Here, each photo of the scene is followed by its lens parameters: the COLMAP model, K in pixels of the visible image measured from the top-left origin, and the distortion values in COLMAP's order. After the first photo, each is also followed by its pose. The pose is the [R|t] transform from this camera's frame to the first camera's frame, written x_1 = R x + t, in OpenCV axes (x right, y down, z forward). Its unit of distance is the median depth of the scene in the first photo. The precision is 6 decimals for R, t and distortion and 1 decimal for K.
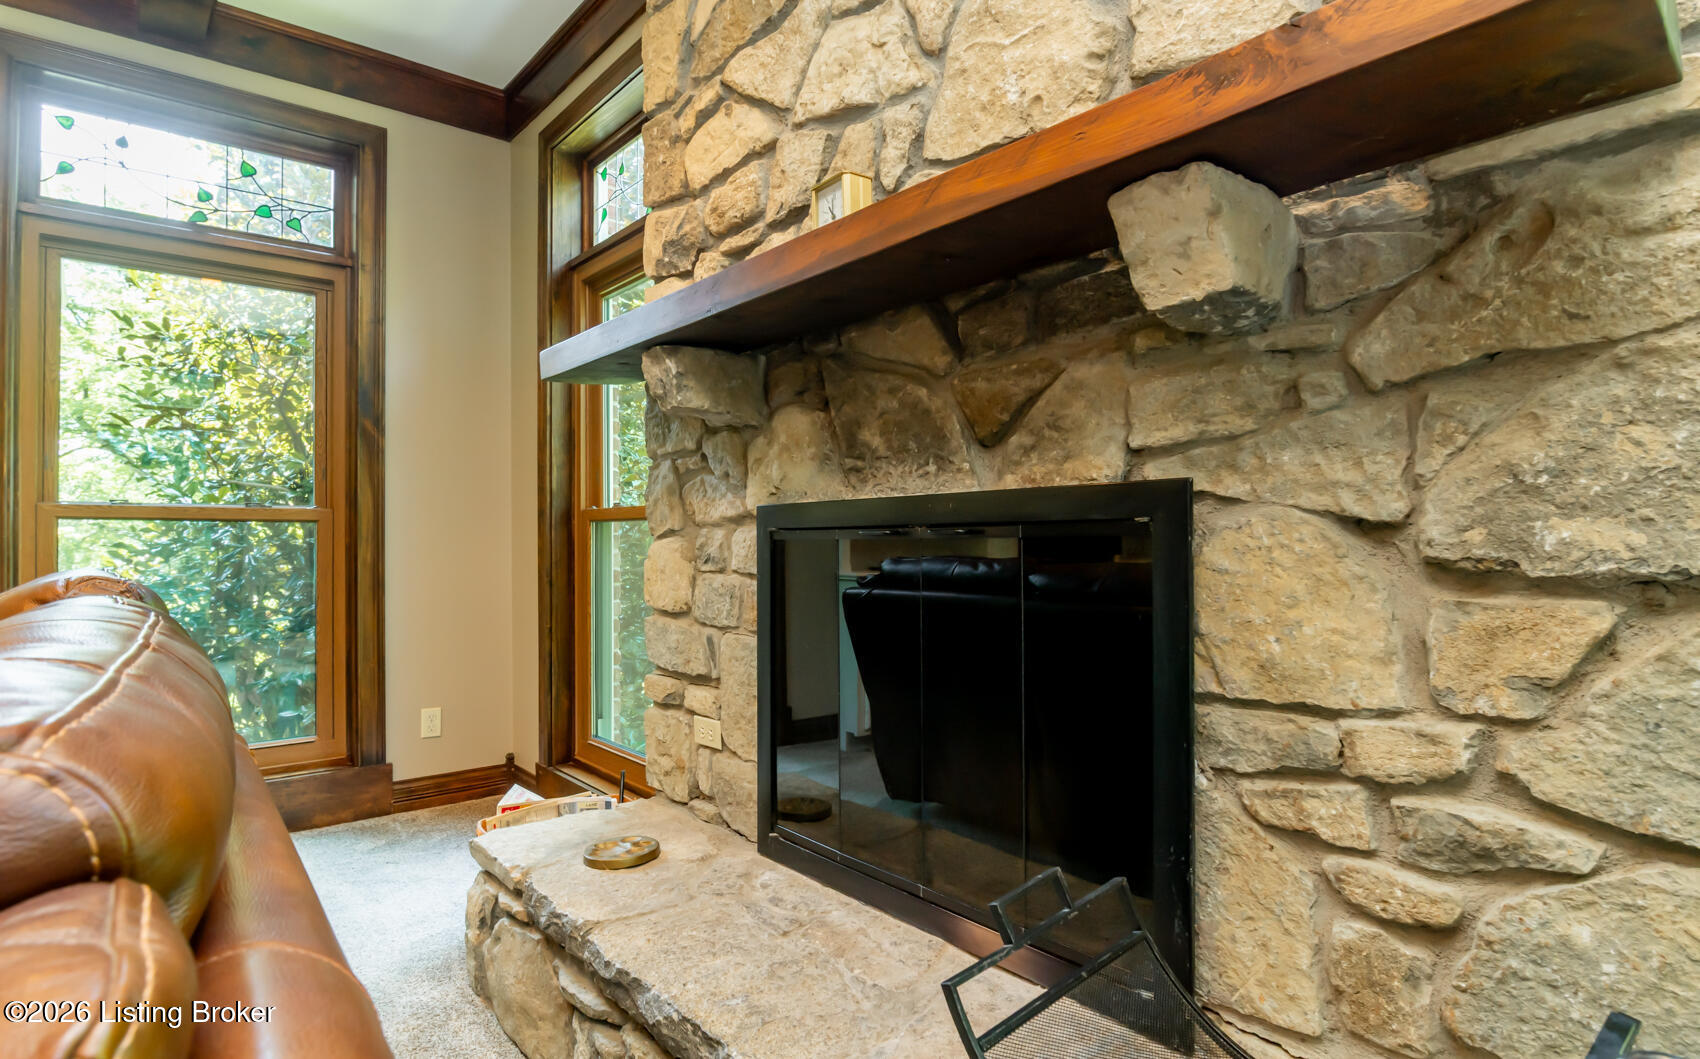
lens RADIAL K [[874.8, 0, 910.4], [0, 874.8, 529.8], [0, 0, 1]] dist [-0.032707, -0.000290]
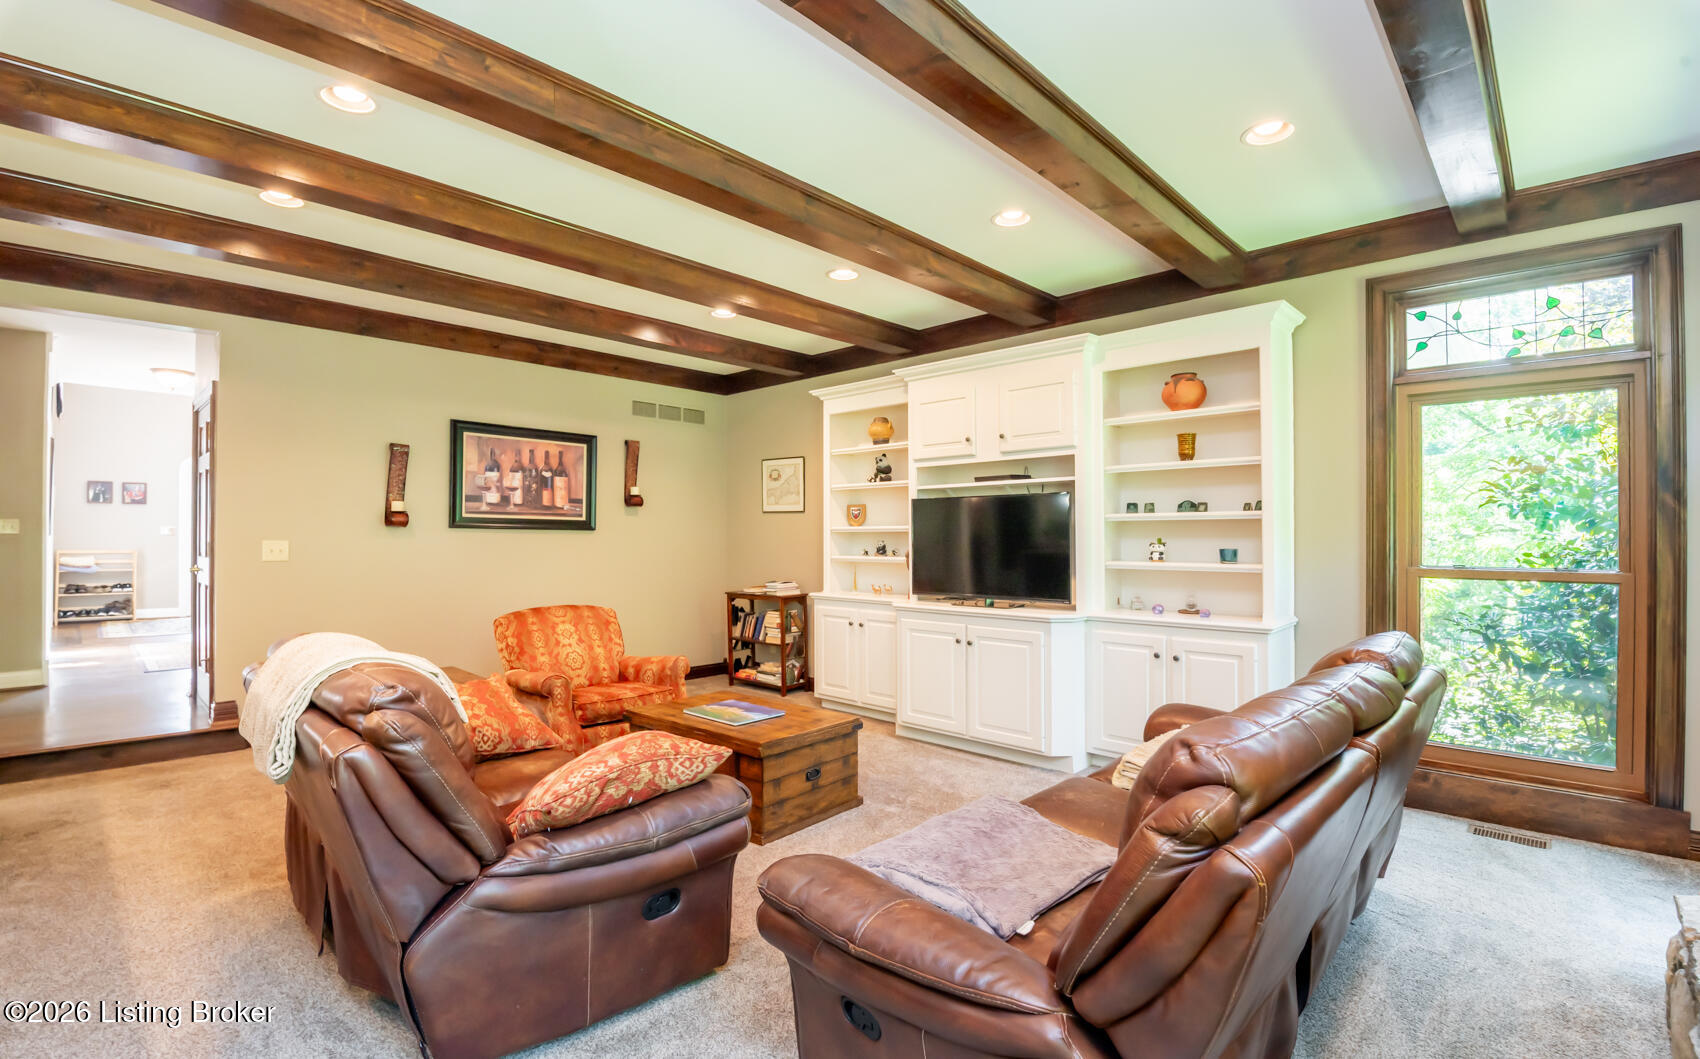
lens RADIAL K [[769.2, 0, 855.5], [0, 769.2, 538.3], [0, 0, 1]] dist [-0.022181, -0.000633]
pose [[0.073102, 0.004326, -0.997315, 0.255276], [-0.002677, 0.999988, 0.004142, -0.074932], [0.997321, 0.002367, 0.073113, -0.107510]]
